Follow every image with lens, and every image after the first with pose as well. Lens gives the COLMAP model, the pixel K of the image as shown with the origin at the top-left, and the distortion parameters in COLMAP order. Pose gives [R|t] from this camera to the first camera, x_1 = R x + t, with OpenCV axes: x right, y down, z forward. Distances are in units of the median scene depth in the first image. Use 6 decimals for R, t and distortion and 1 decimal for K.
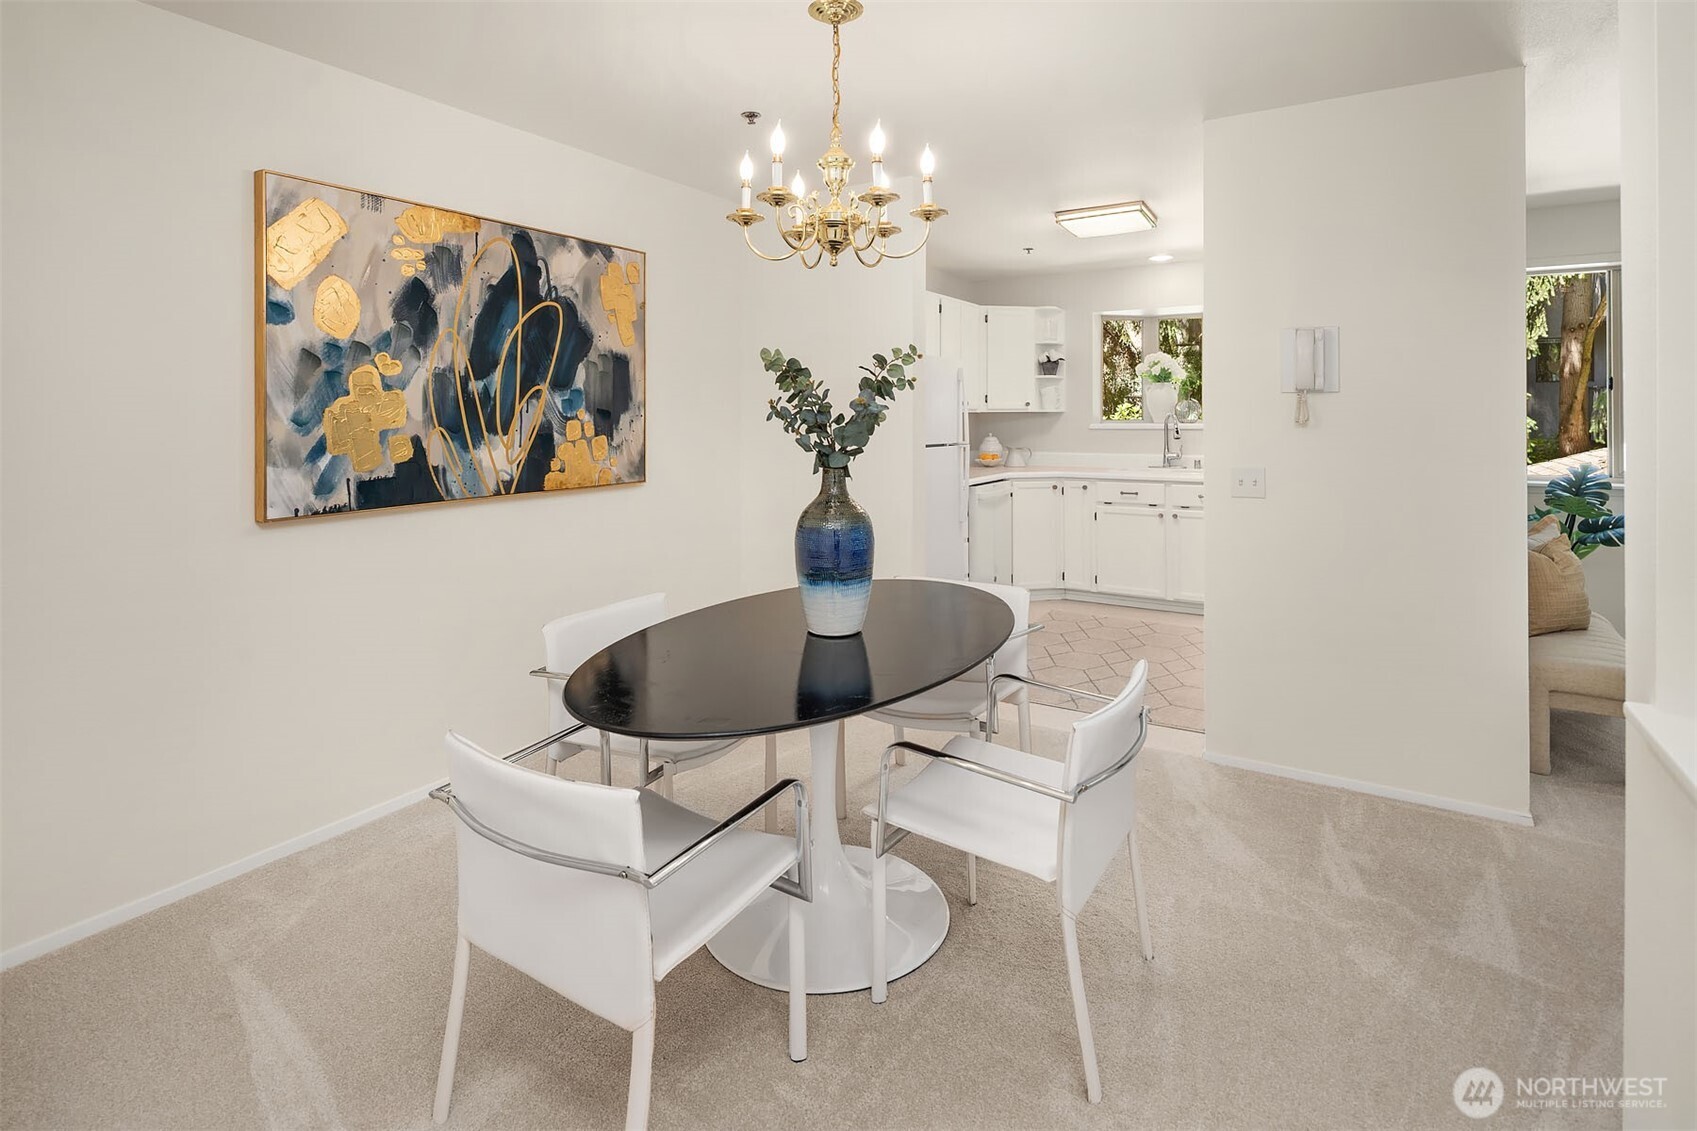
lens RADIAL K [[823.0, 0, 838.9], [0, 823.0, 423.0], [0, 0, 1]] dist [0.002033, 0.000326]
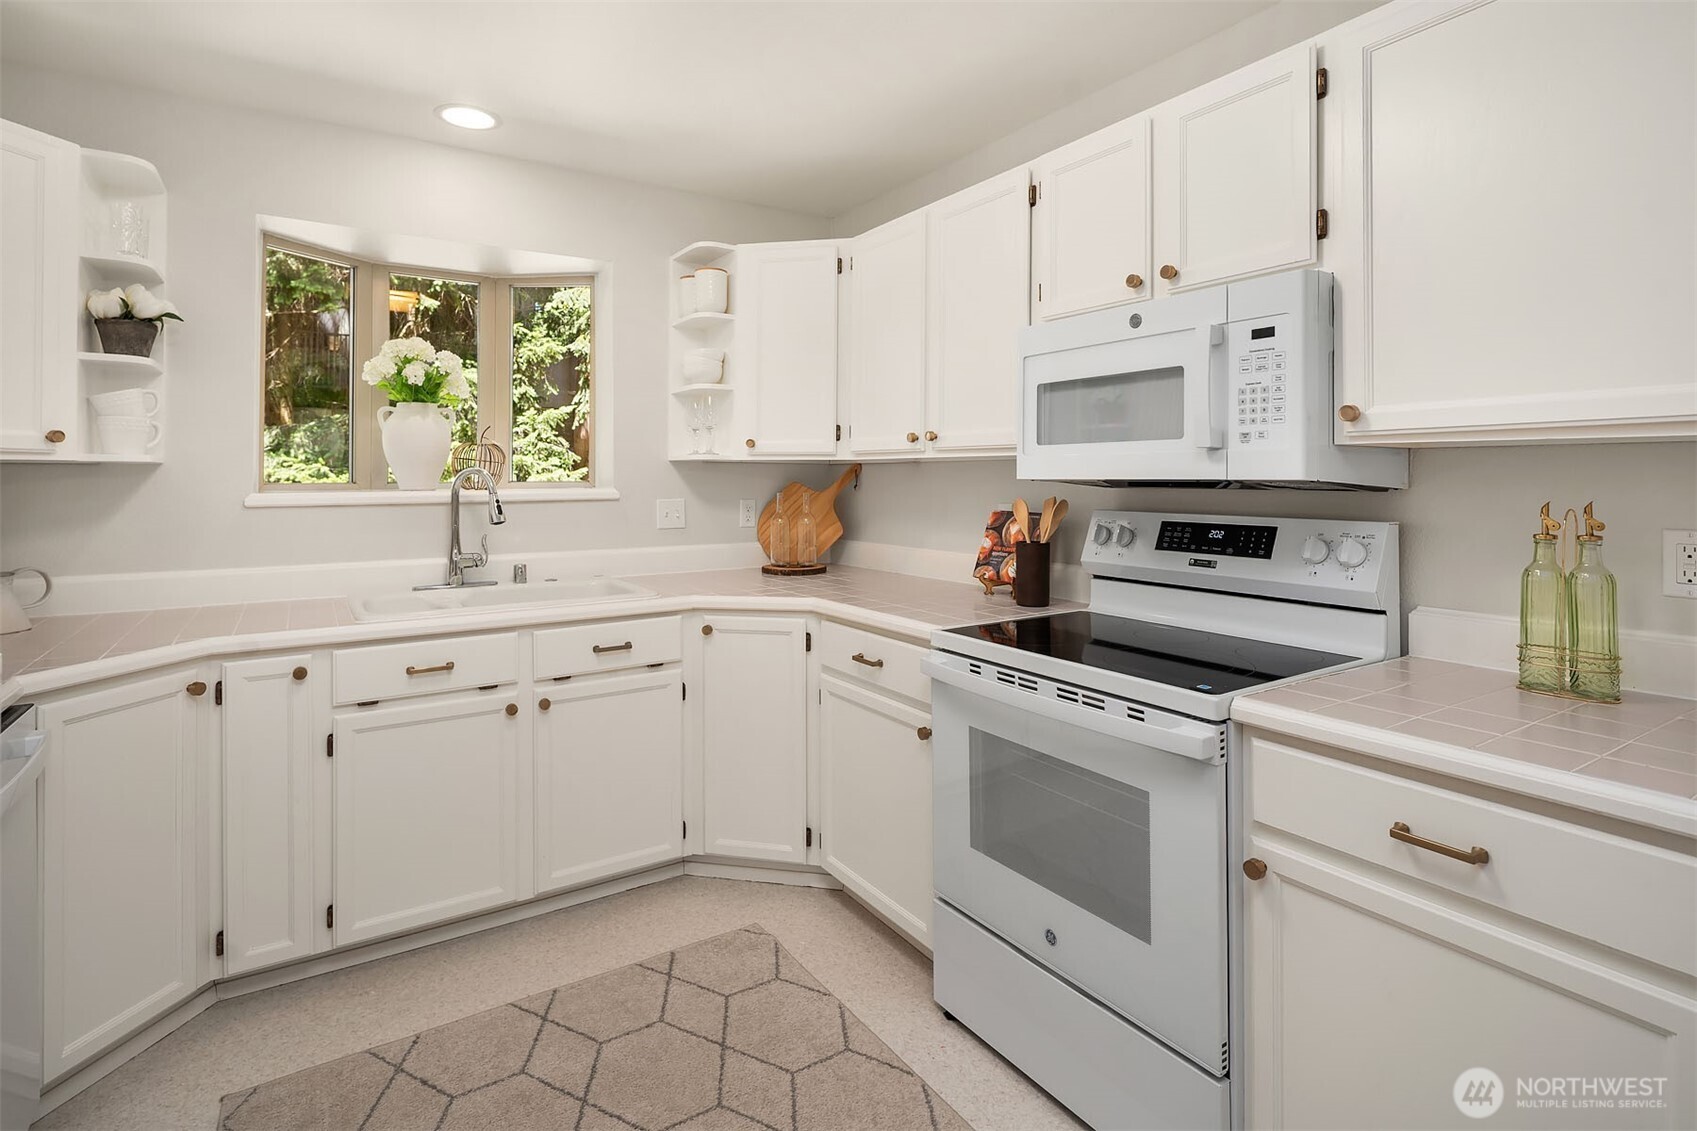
lens RADIAL K [[841.0, 0, 848.2], [0, 841.0, 472.3], [0, 0, 1]] dist [-0.000142, -0.002421]
pose [[0.418464, 0.007902, 0.908199, 0.099064], [0.004980, 0.999927, -0.010995, -0.005799], [-0.908220, 0.009124, 0.418394, 0.943175]]
